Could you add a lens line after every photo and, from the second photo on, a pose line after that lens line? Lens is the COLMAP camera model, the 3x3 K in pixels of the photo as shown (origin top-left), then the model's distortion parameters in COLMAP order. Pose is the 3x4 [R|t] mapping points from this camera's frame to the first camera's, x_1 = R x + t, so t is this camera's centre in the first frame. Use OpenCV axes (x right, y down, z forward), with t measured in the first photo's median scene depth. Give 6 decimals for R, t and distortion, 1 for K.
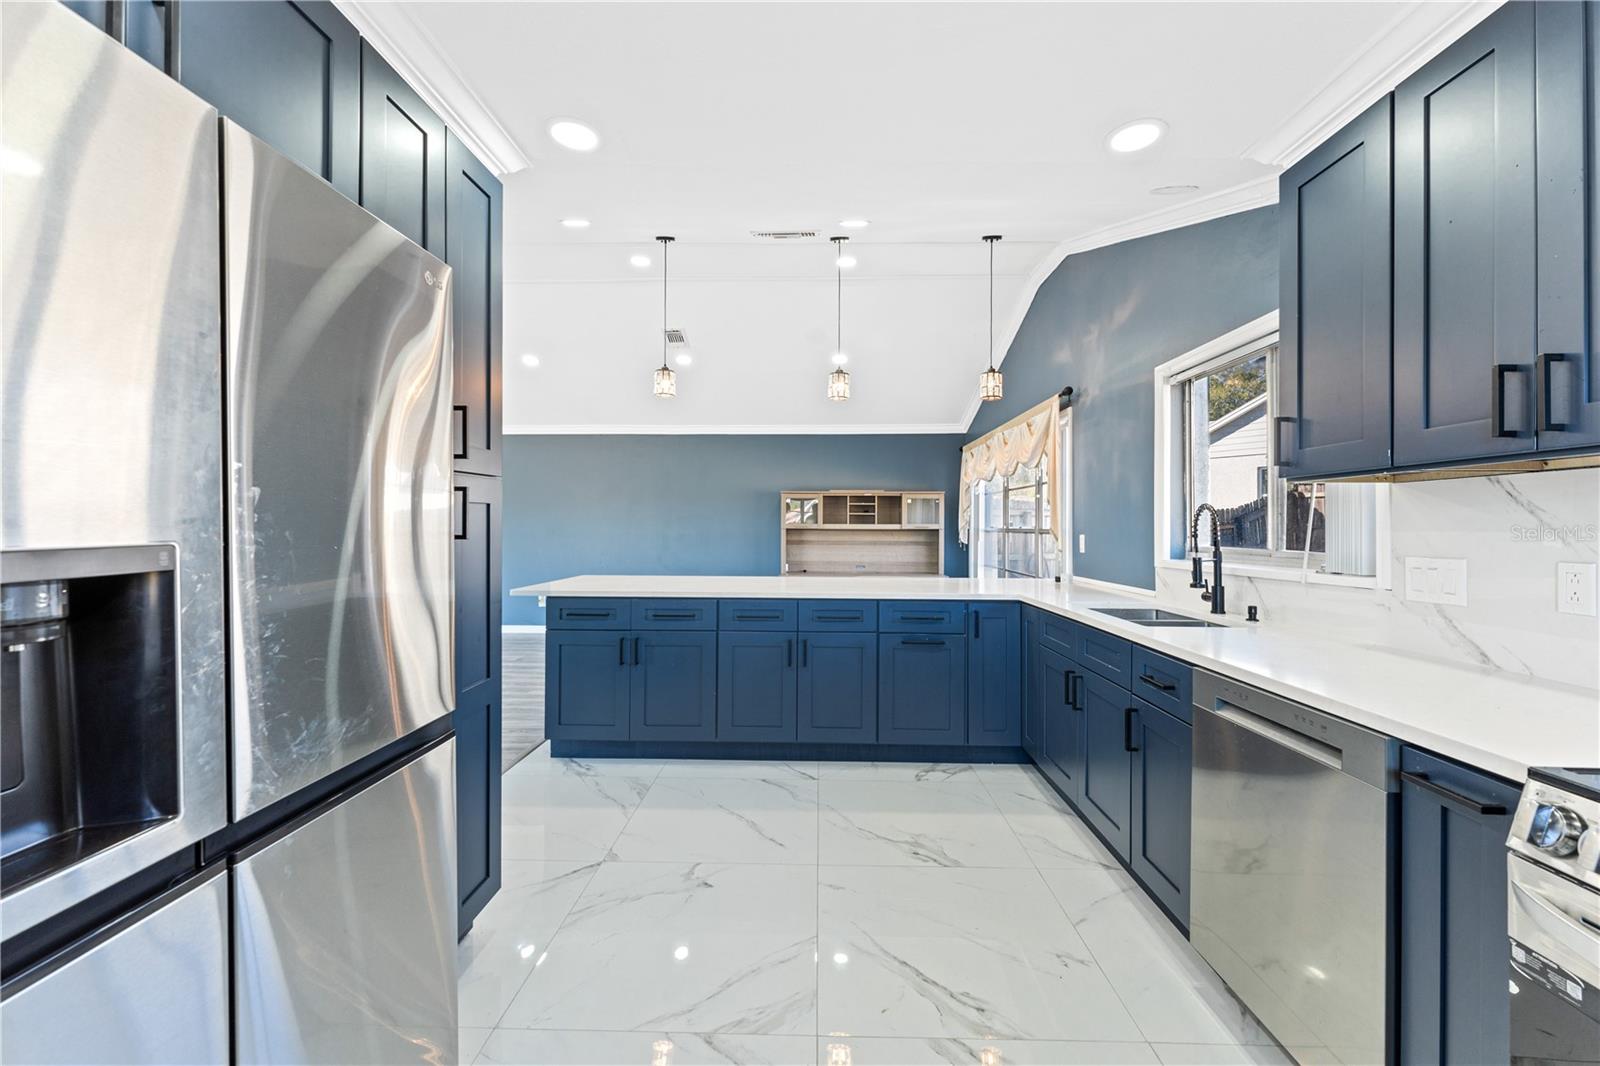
lens RADIAL K [[644.1, 0, 798.0], [0, 644.1, 538.7], [0, 0, 1]] dist [0.000362, 0.000181]
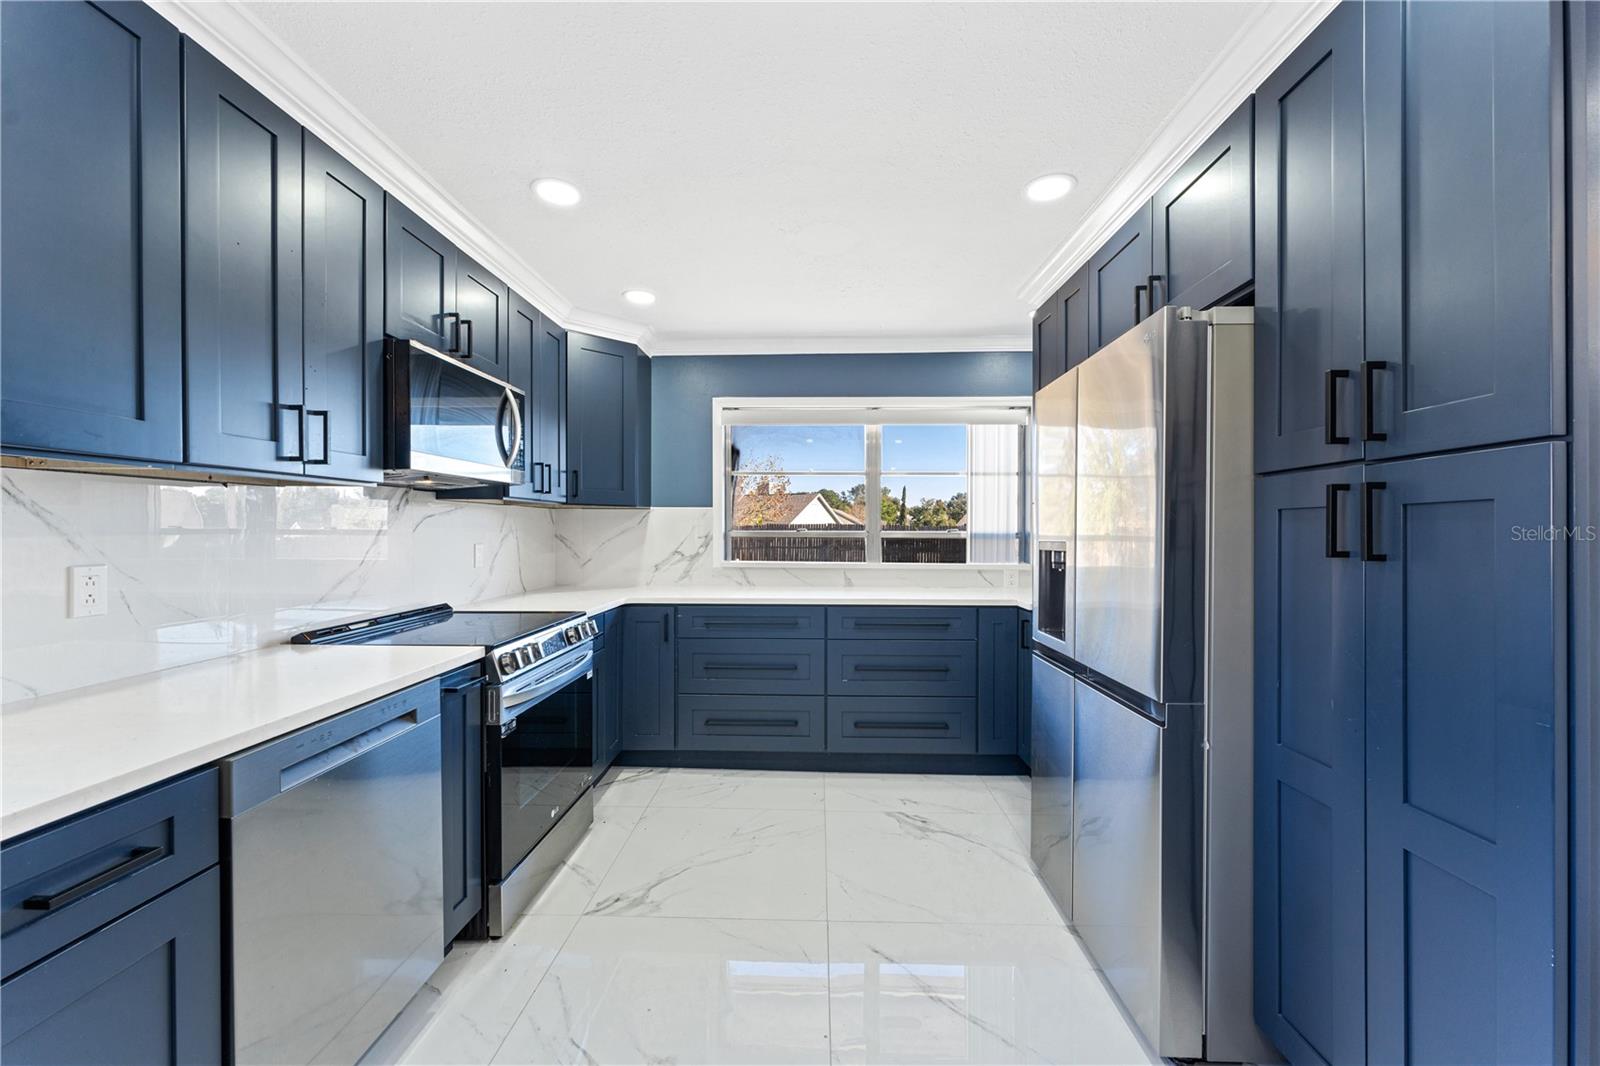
lens RADIAL K [[648.2, 0, 799.3], [0, 648.2, 545.5], [0, 0, 1]] dist [0.009524, 0.000046]
pose [[0.999996, 0.002742, 0.000138, 0.248619], [-0.002742, 0.999995, -0.001314, 0.000609], [-0.000141, 0.001314, 0.999999, 0.000270]]
